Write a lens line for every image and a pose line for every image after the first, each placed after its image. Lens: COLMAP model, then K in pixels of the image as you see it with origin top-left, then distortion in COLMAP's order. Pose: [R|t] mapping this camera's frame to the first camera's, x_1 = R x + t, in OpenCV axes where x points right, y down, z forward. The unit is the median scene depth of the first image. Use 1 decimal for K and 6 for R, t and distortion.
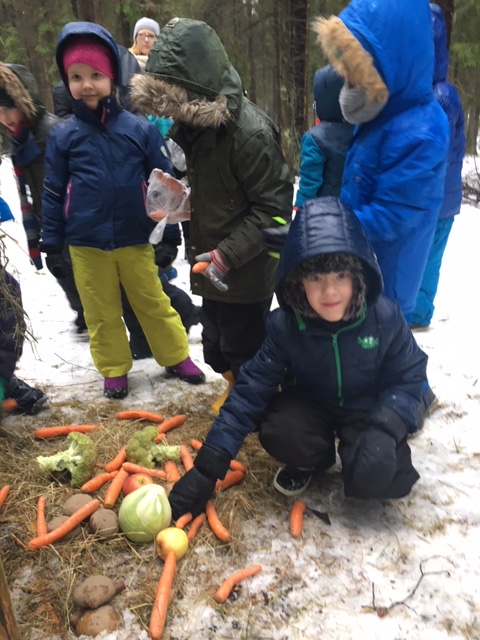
lens RADIAL K [[538.6, 0, 240.0], [0, 538.6, 320.0], [0, 0, 1]] dist [0.073207, -0.101388]
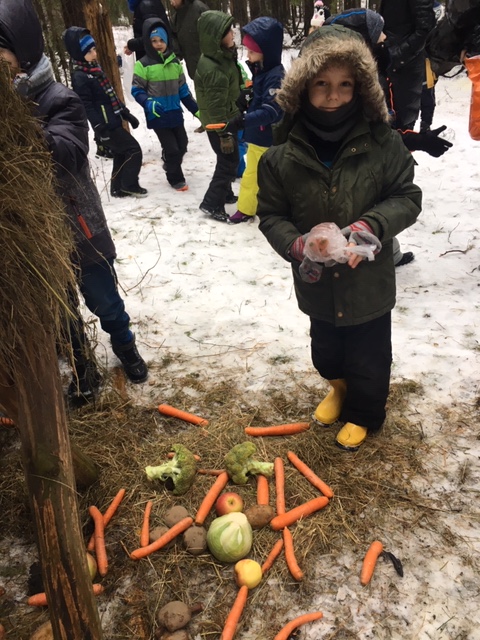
lens RADIAL K [[538.6, 0, 240.0], [0, 538.6, 320.0], [0, 0, 1]] dist [0.073207, -0.101388]
pose [[0.954990, 0.099568, -0.279429, 0.122942], [-0.039512, 0.976288, 0.212839, -0.341564], [0.293995, -0.192218, 0.936280, 0.027645]]
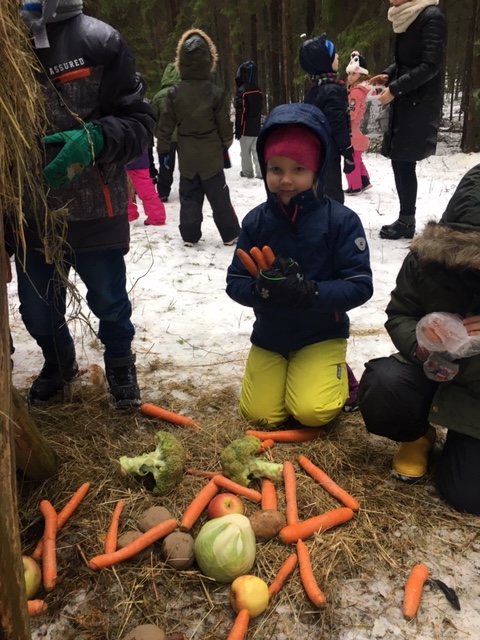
lens RADIAL K [[538.6, 0, 240.0], [0, 538.6, 320.0], [0, 0, 1]] dist [0.073207, -0.101388]
pose [[0.955022, 0.103032, -0.278062, 0.047750], [-0.086278, 0.993676, 0.071864, -0.060914], [0.283708, -0.044641, 0.957871, 0.216929]]
